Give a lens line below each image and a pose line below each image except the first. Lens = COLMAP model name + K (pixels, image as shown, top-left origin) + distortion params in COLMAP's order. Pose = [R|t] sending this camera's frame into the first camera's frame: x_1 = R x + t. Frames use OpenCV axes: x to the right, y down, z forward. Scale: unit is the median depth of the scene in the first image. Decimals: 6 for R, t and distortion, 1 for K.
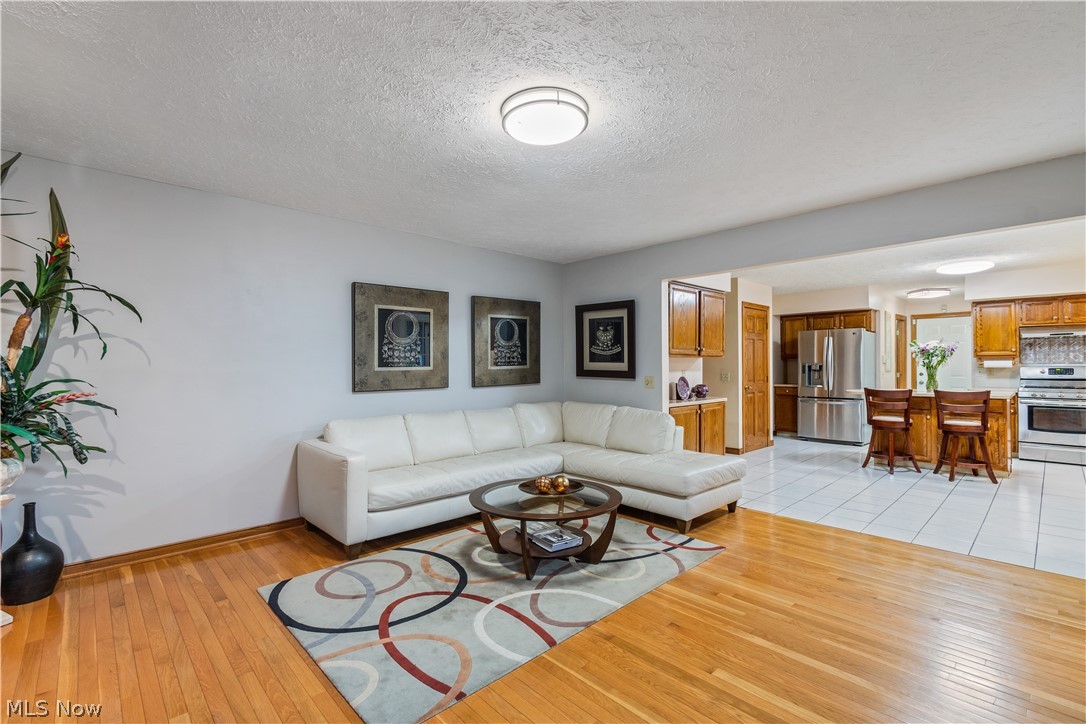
lens RADIAL K [[487.4, 0, 542.4], [0, 487.4, 364.5], [0, 0, 1]] dist [0.003280, -0.002330]
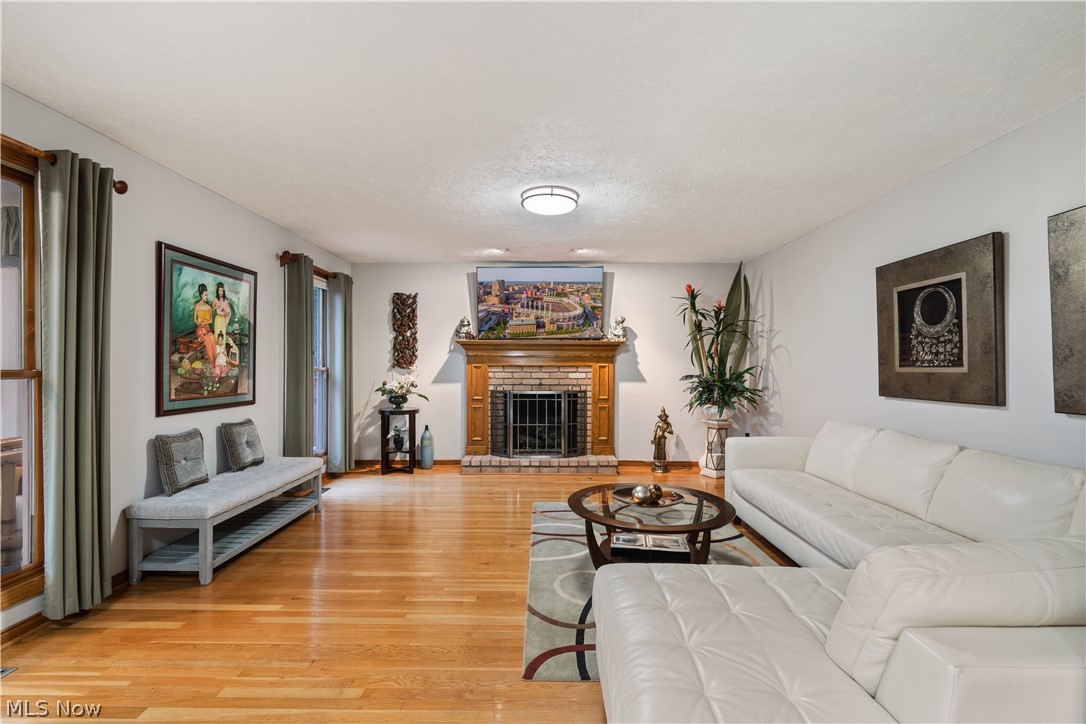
lens RADIAL K [[487.4, 0, 540.6], [0, 487.4, 361.3], [0, 0, 1]] dist [0.003280, -0.002330]
pose [[-0.692765, -0.002173, -0.721160, 0.483373], [-0.000719, 0.999997, -0.002323, -0.001249], [0.721163, -0.001091, -0.692765, 0.876360]]
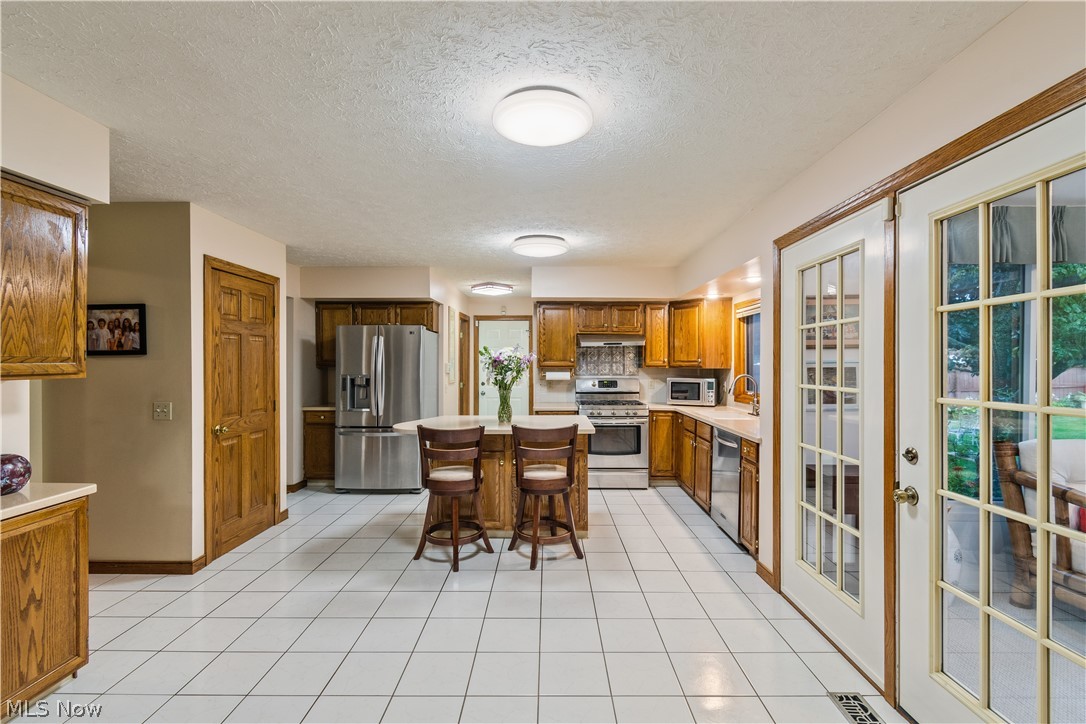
lens RADIAL K [[487.4, 0, 544.4], [0, 487.4, 365.7], [0, 0, 1]] dist [0.003280, -0.002330]
pose [[0.694789, 0.000155, 0.719213, 0.374926], [-0.004208, 0.999984, 0.003850, -0.027933], [-0.719201, -0.005701, 0.694779, 0.527088]]
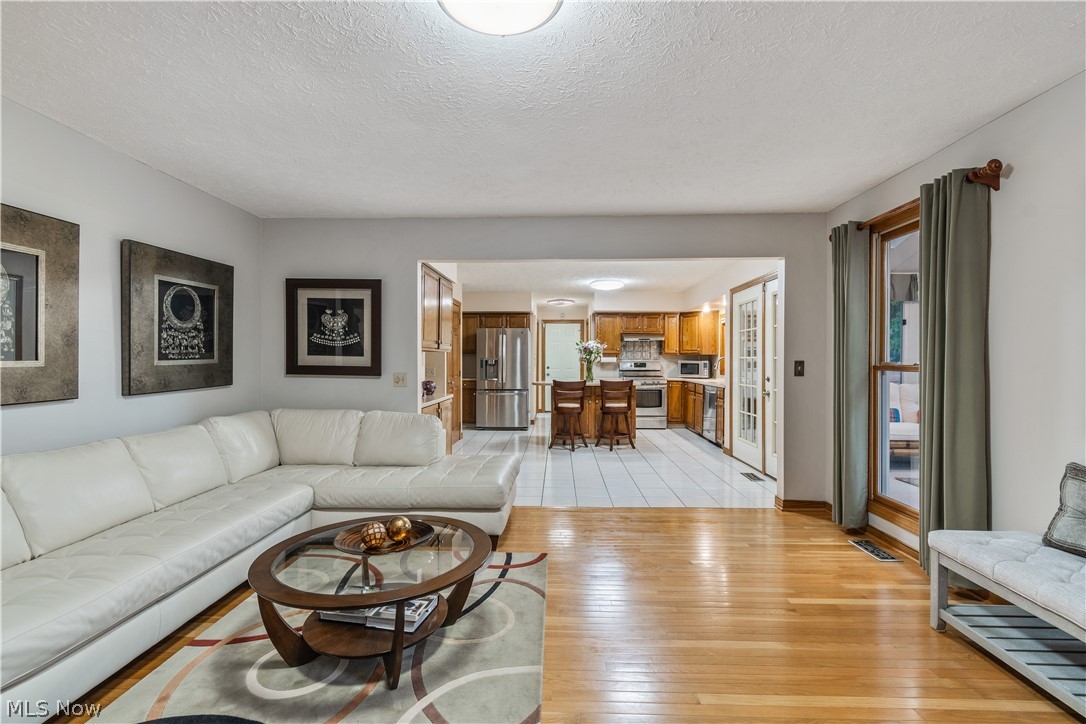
lens RADIAL K [[487.4, 0, 544.4], [0, 487.4, 361.2], [0, 0, 1]] dist [0.003280, -0.002330]
pose [[0.709604, 0.001745, 0.704598, -0.180289], [-0.004546, 0.999987, 0.002102, 0.001336], [-0.704586, -0.004695, 0.709603, 0.209031]]
